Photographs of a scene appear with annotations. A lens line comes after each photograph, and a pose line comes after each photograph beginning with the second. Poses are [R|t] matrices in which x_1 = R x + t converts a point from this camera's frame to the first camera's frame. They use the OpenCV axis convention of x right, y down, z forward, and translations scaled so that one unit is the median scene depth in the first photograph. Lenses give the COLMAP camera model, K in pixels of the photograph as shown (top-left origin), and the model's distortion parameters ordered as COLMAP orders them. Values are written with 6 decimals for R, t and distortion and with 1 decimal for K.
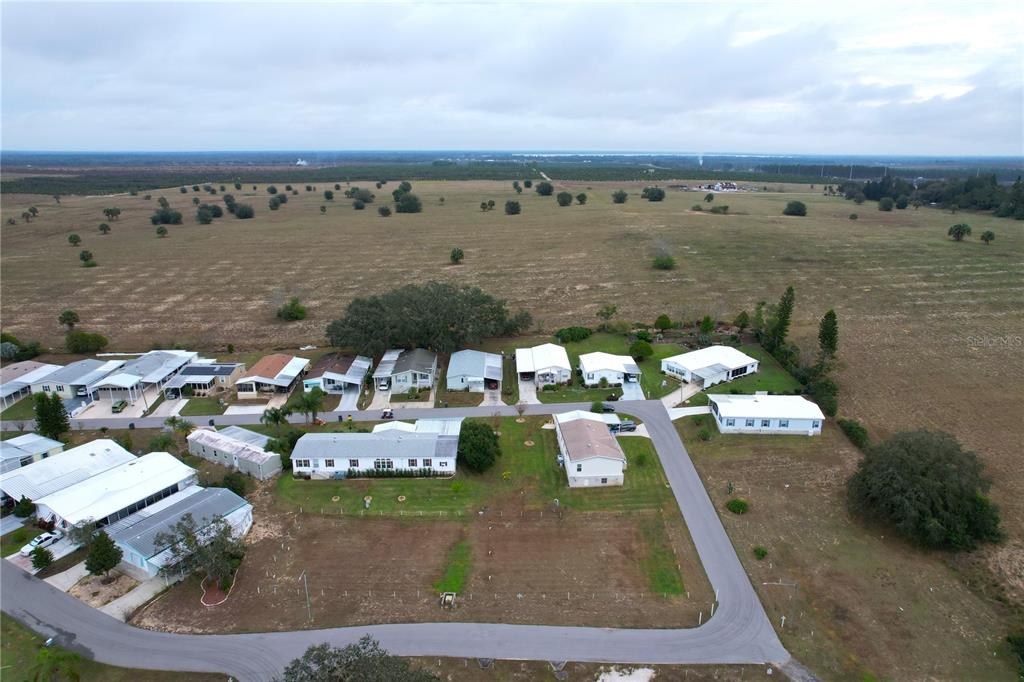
lens RADIAL K [[651.2, 0, 521.4], [0, 651.2, 343.2], [0, 0, 1]] dist [-0.074409, 0.070477]
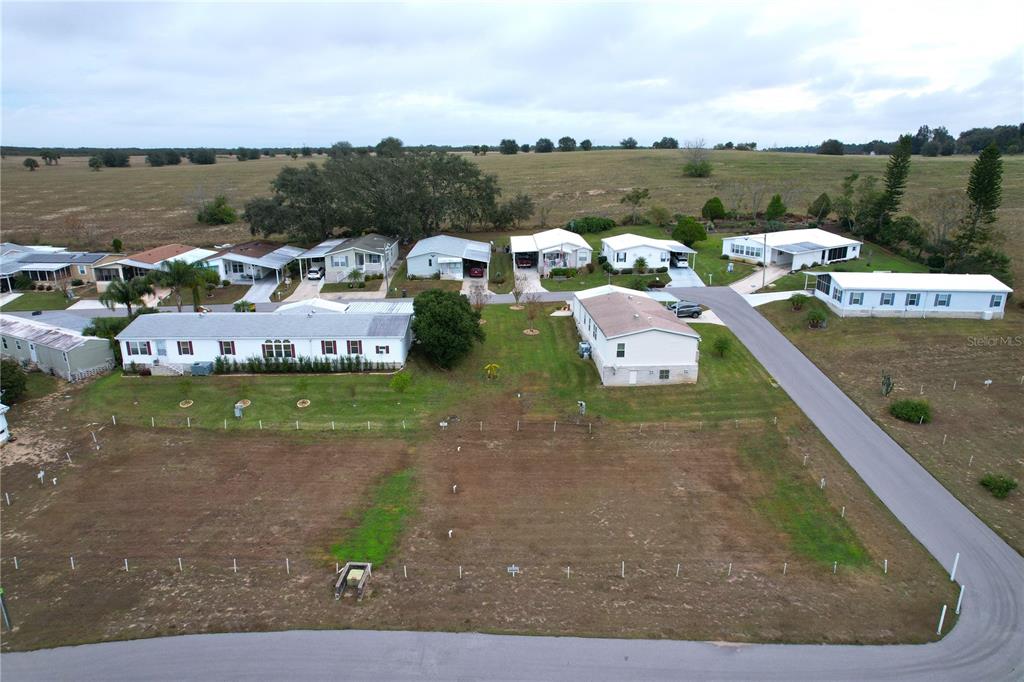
lens RADIAL K [[651.2, 0, 521.4], [0, 651.2, 343.2], [0, 0, 1]] dist [-0.074409, 0.070477]
pose [[0.999993, -0.001234, 0.003613, 0.000808], [0.001233, 0.999999, 0.000268, 0.165547], [-0.003613, -0.000264, 0.999993, 0.389548]]
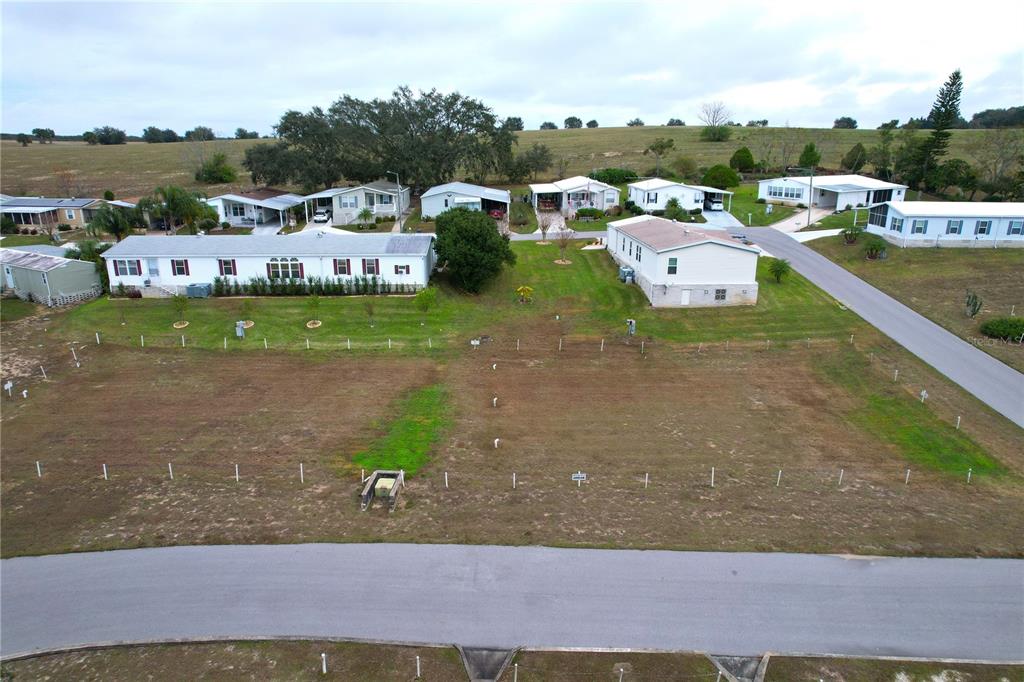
lens RADIAL K [[651.2, 0, 521.4], [0, 651.2, 343.2], [0, 0, 1]] dist [-0.074409, 0.070477]
pose [[0.999987, -0.001000, 0.005088, -0.026434], [0.000969, 0.999981, 0.006069, 0.221392], [-0.005094, -0.006064, 0.999969, 0.447242]]
